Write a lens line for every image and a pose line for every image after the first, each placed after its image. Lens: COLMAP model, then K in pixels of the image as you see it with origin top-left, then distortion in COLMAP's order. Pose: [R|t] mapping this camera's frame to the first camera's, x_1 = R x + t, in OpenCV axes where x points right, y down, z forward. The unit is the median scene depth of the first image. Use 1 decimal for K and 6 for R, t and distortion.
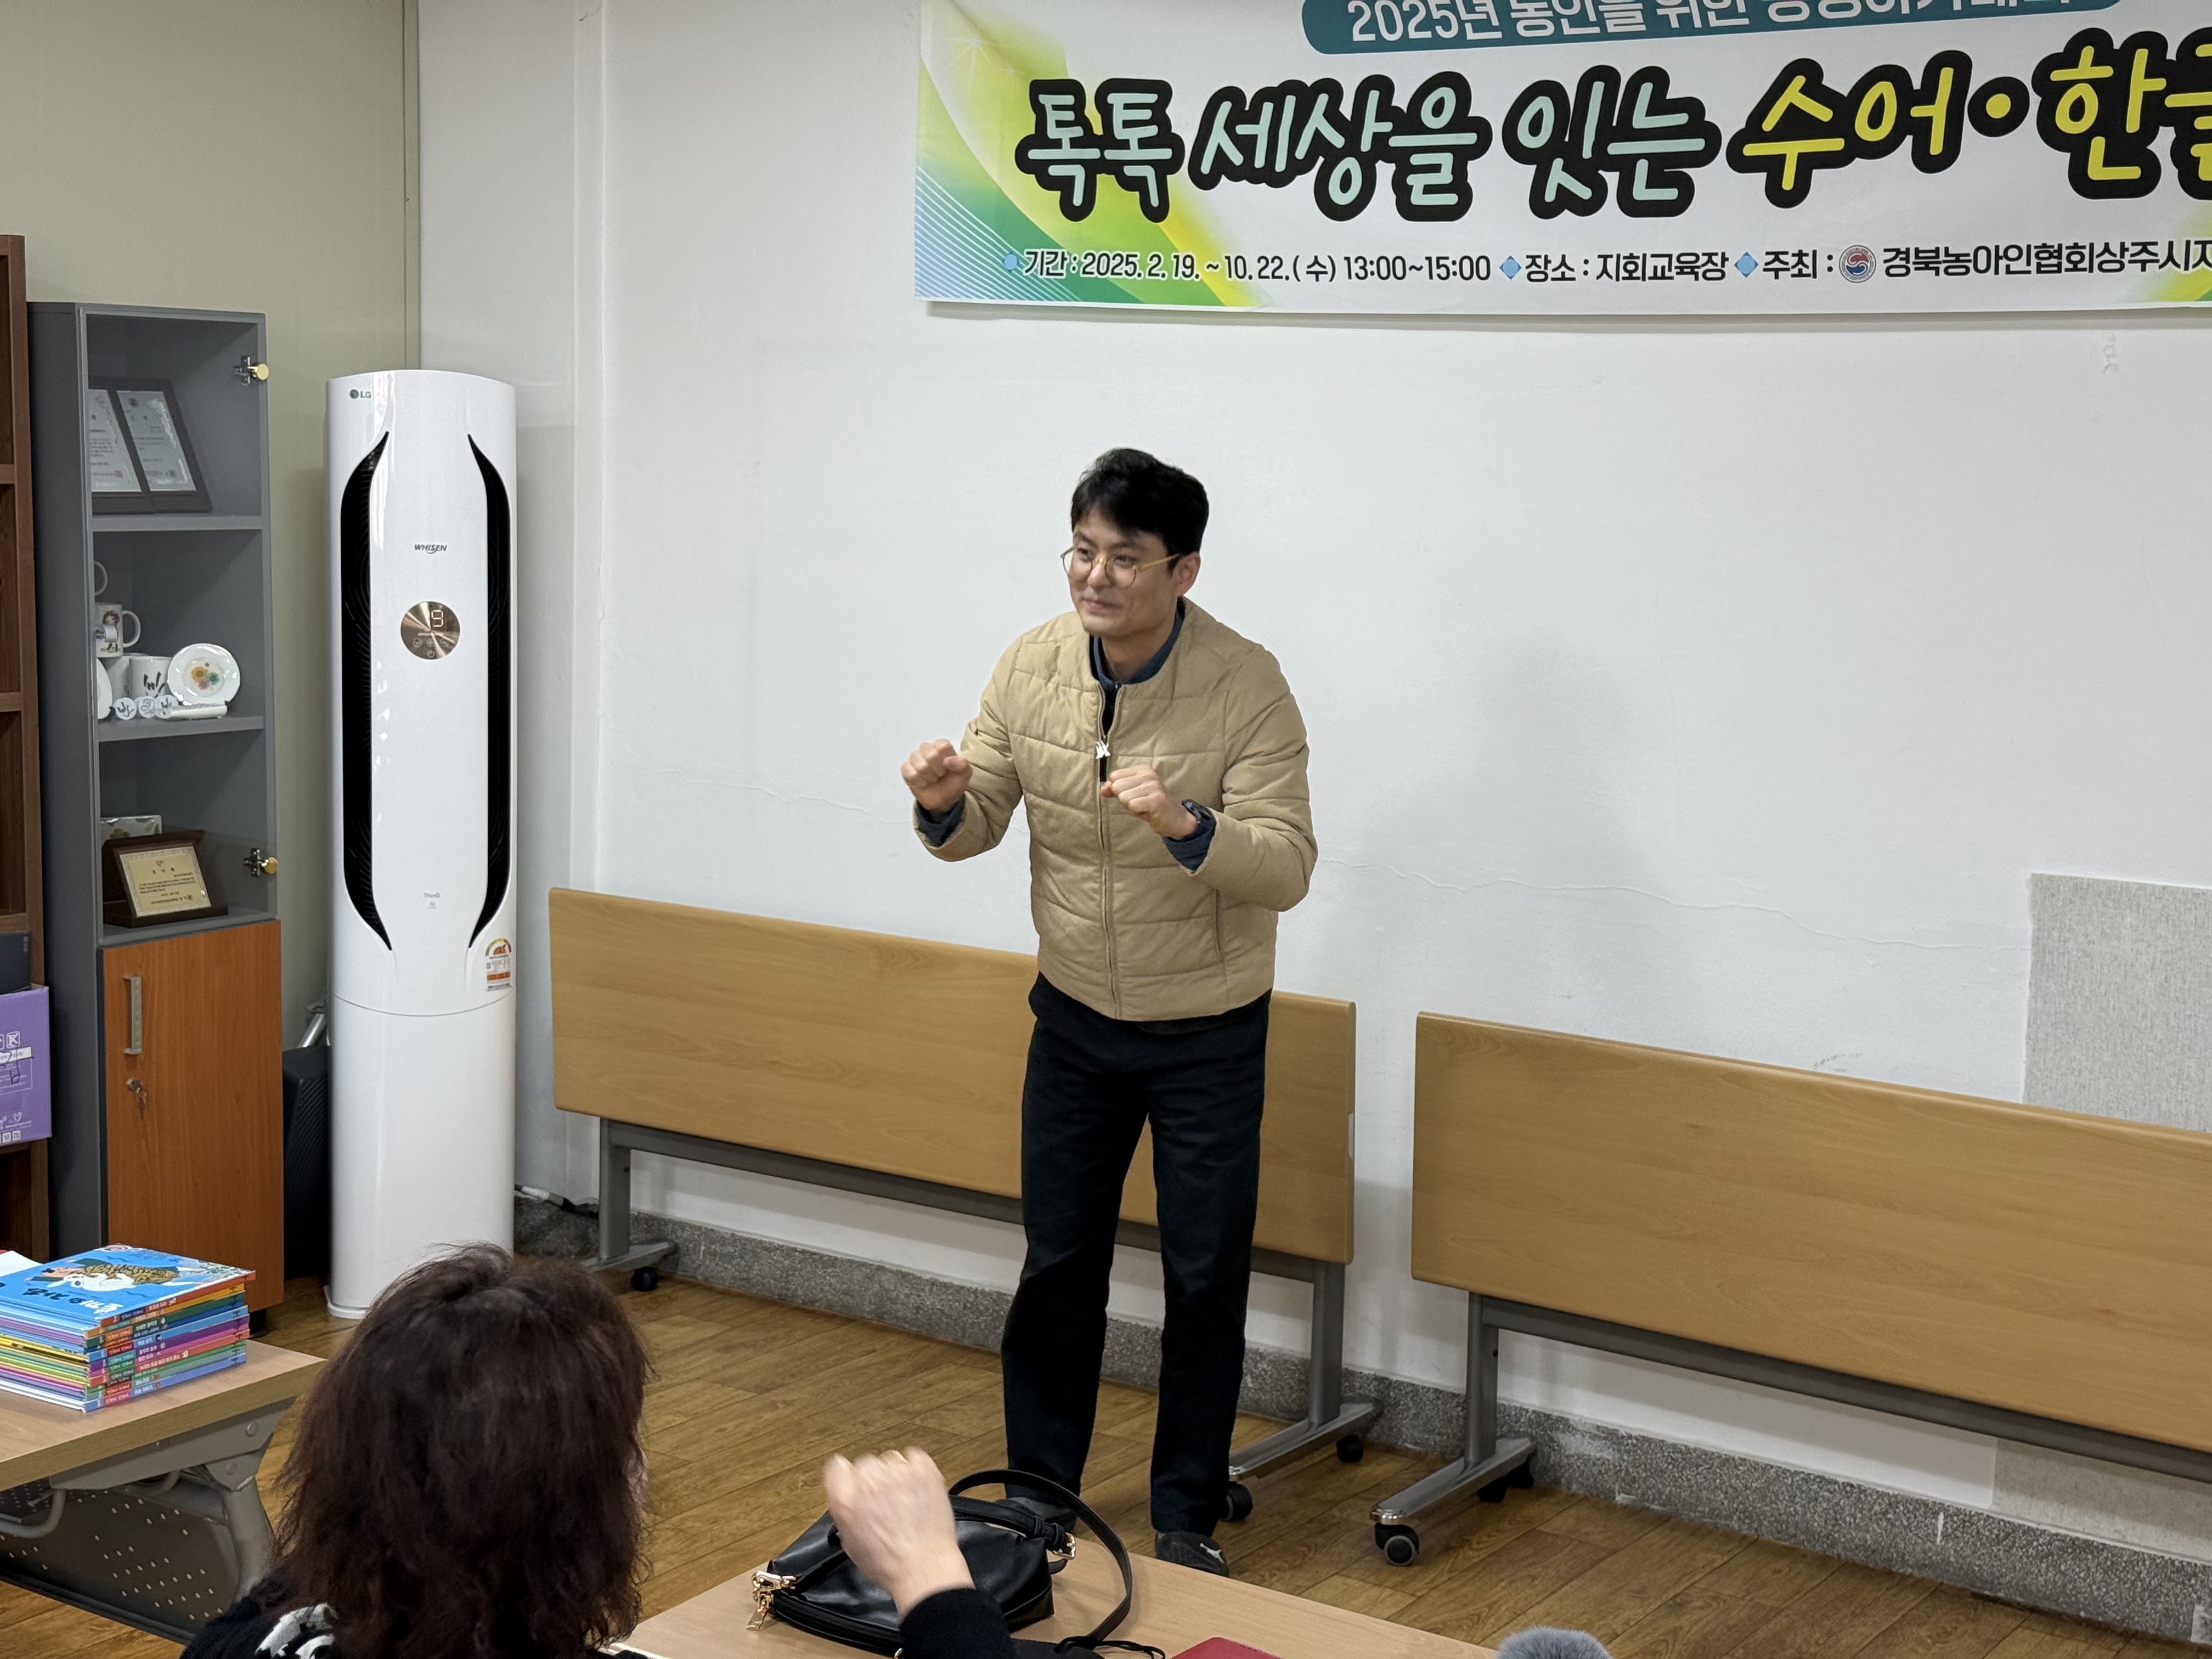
lens RADIAL K [[3366.1, 0, 1150.2], [0, 3366.1, 813.4], [0, 0, 1]] dist [0.311499, 0.000000]
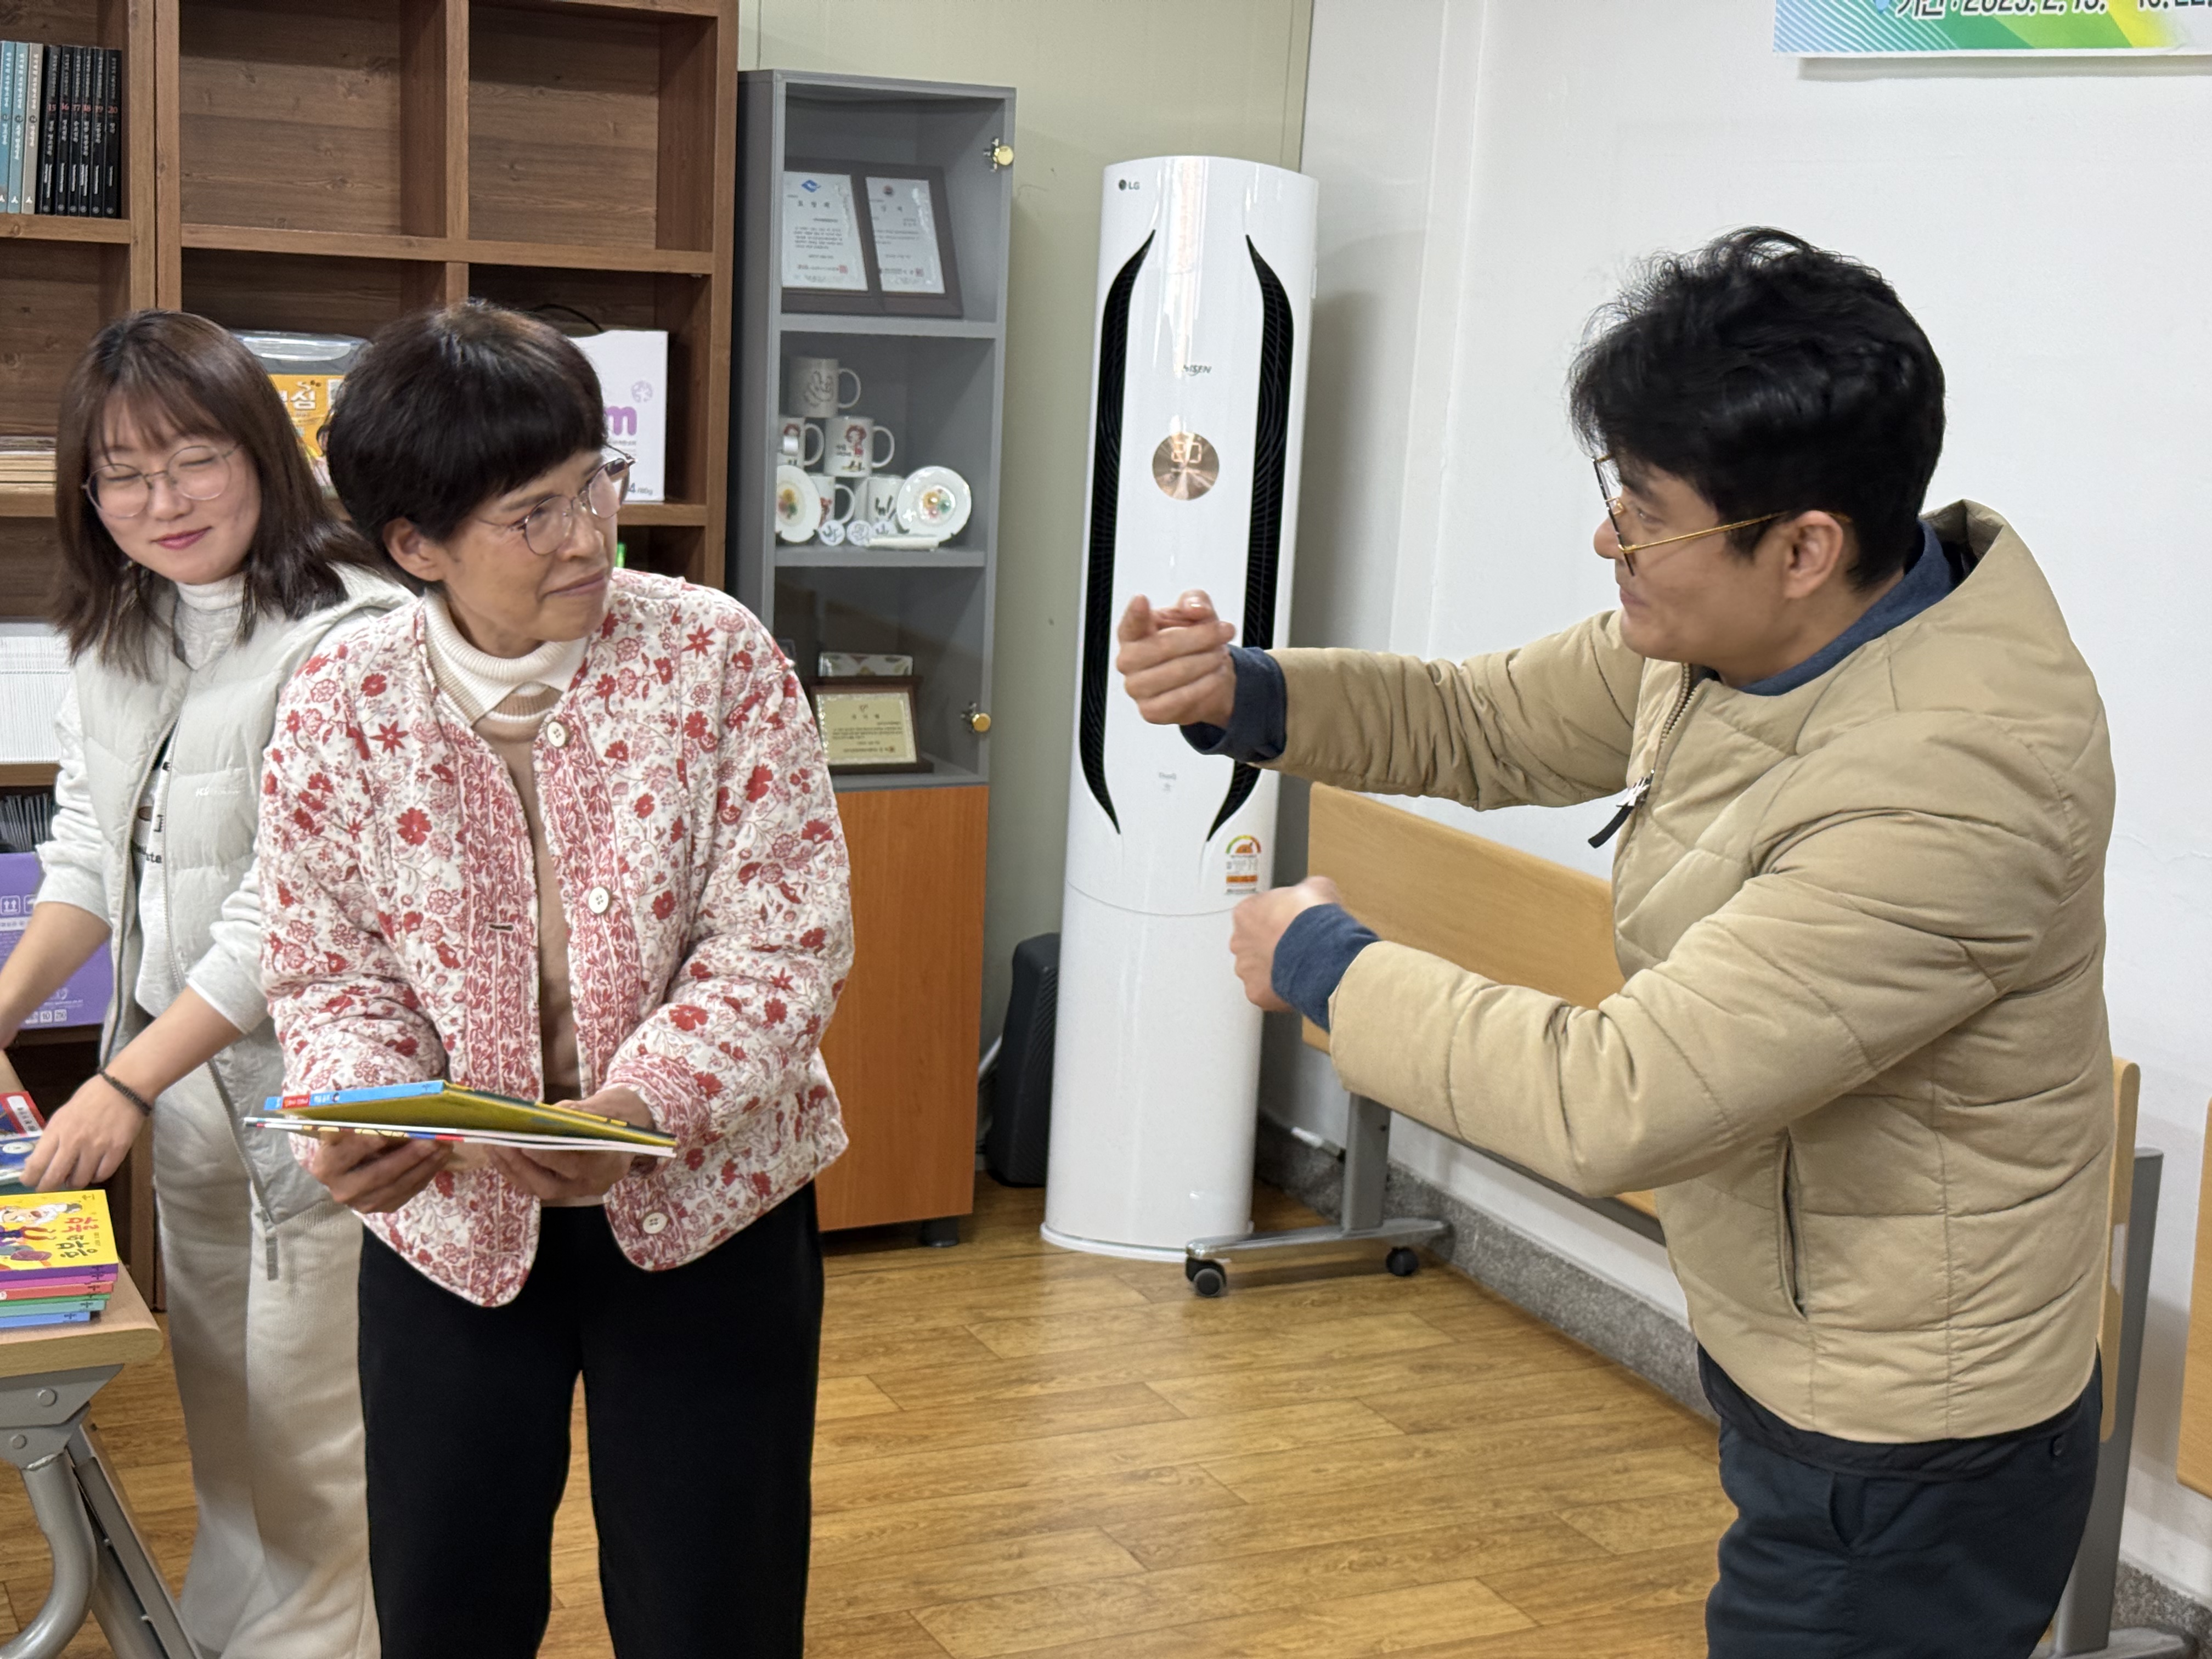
lens RADIAL K [[3366.1, 0, 1114.9], [0, 3366.1, 788.9], [0, 0, 1]] dist [0.311499, 0.000000]
pose [[0.865866, 0.104939, -0.489147, 0.208359], [-0.091635, 0.994479, 0.051141, -0.015993], [0.491813, 0.000542, 0.870701, 0.274440]]
